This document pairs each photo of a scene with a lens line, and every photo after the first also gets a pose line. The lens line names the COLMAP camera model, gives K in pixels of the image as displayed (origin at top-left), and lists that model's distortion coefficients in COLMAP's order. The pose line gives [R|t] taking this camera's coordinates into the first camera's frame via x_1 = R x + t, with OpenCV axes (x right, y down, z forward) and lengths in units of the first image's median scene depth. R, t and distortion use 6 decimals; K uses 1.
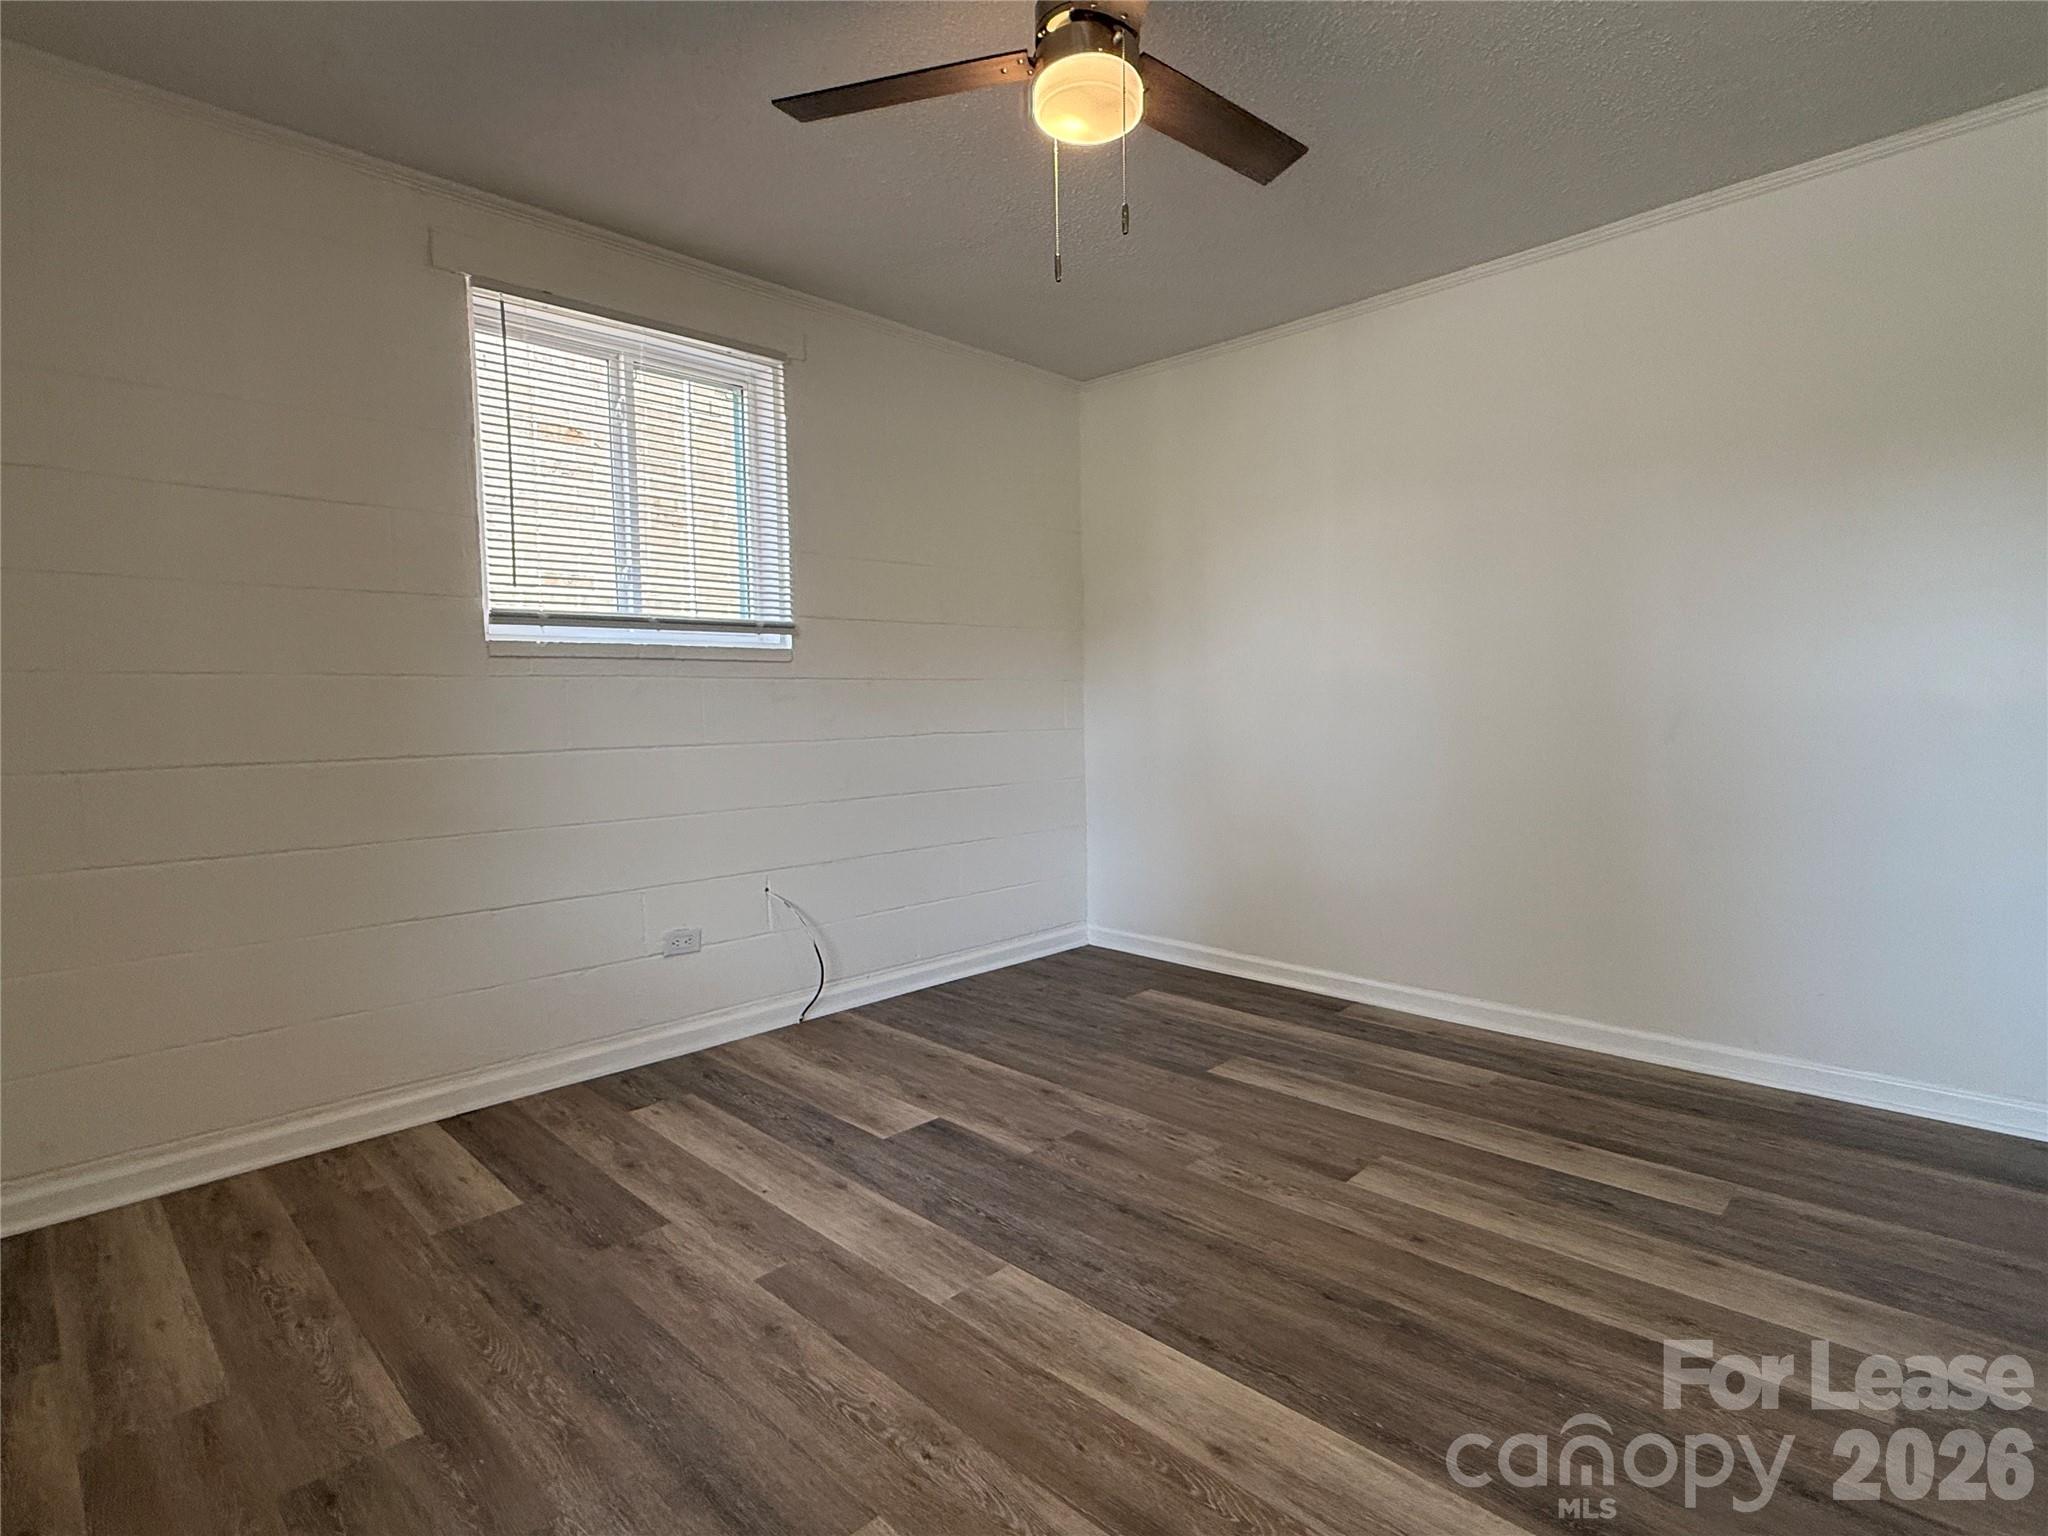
lens RADIAL K [[1028.9, 0, 1025.7], [0, 1028.9, 769.4], [0, 0, 1]] dist [-0.001781, 0.000817]
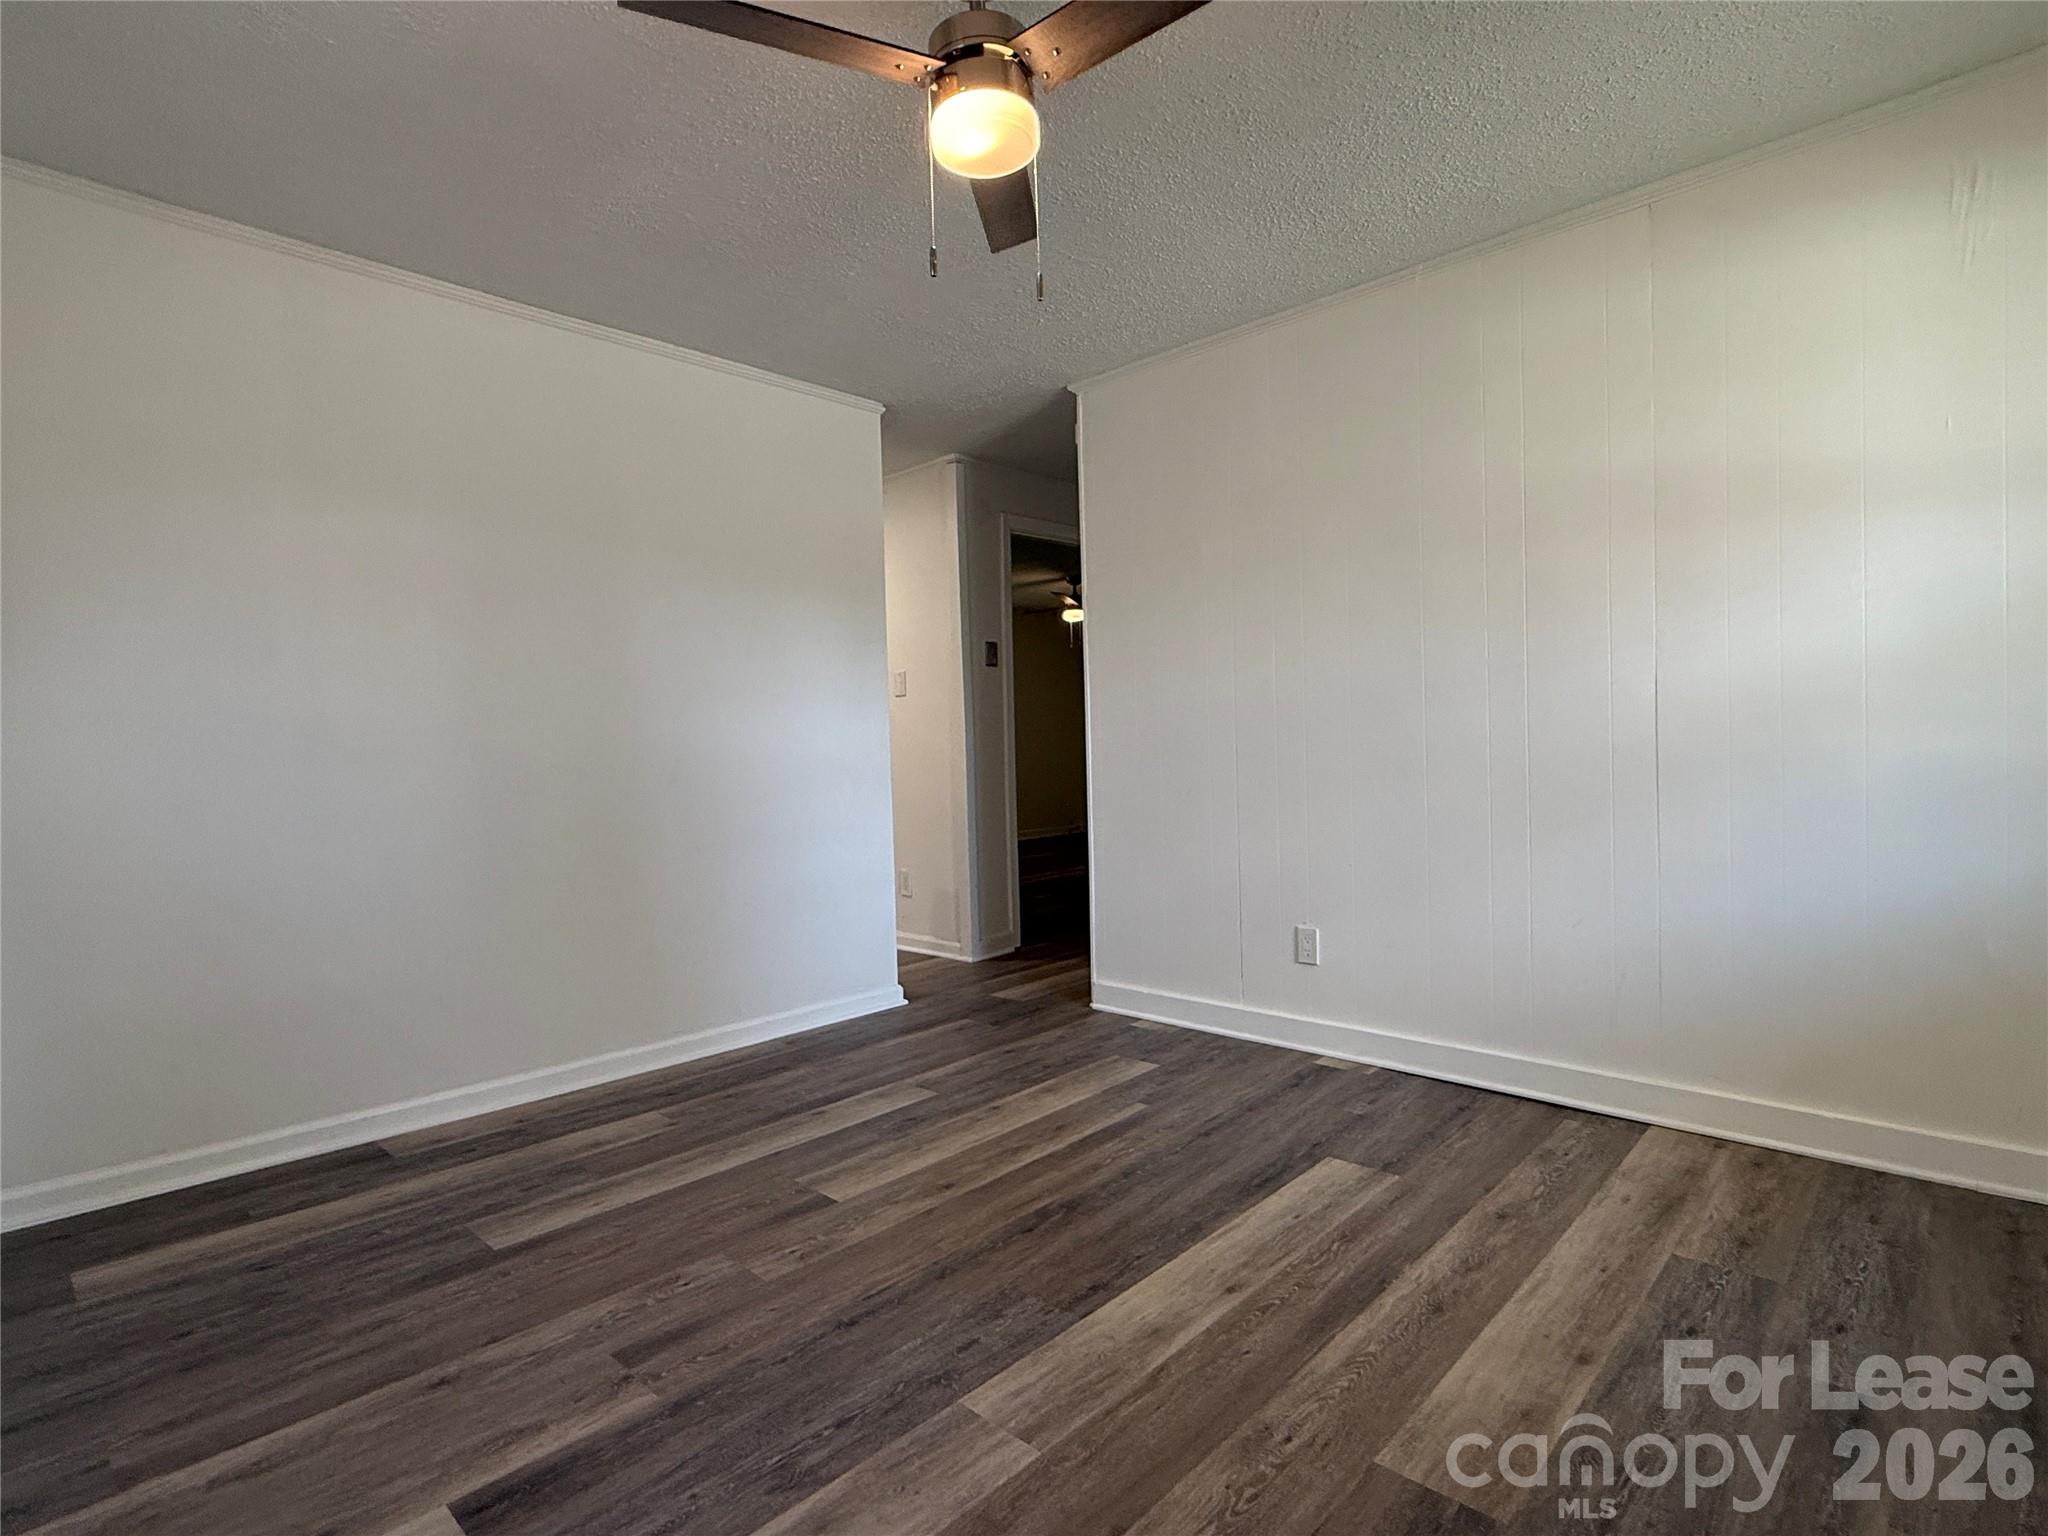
lens RADIAL K [[1027.4, 0, 1027.7], [0, 1027.4, 762.4], [0, 0, 1]] dist [0.001114, 0.000130]
pose [[-0.016271, 0.000880, 0.999867, -0.652478], [0.086161, 0.996281, 0.000526, -0.023245], [-0.996148, 0.086159, -0.016286, 0.701683]]
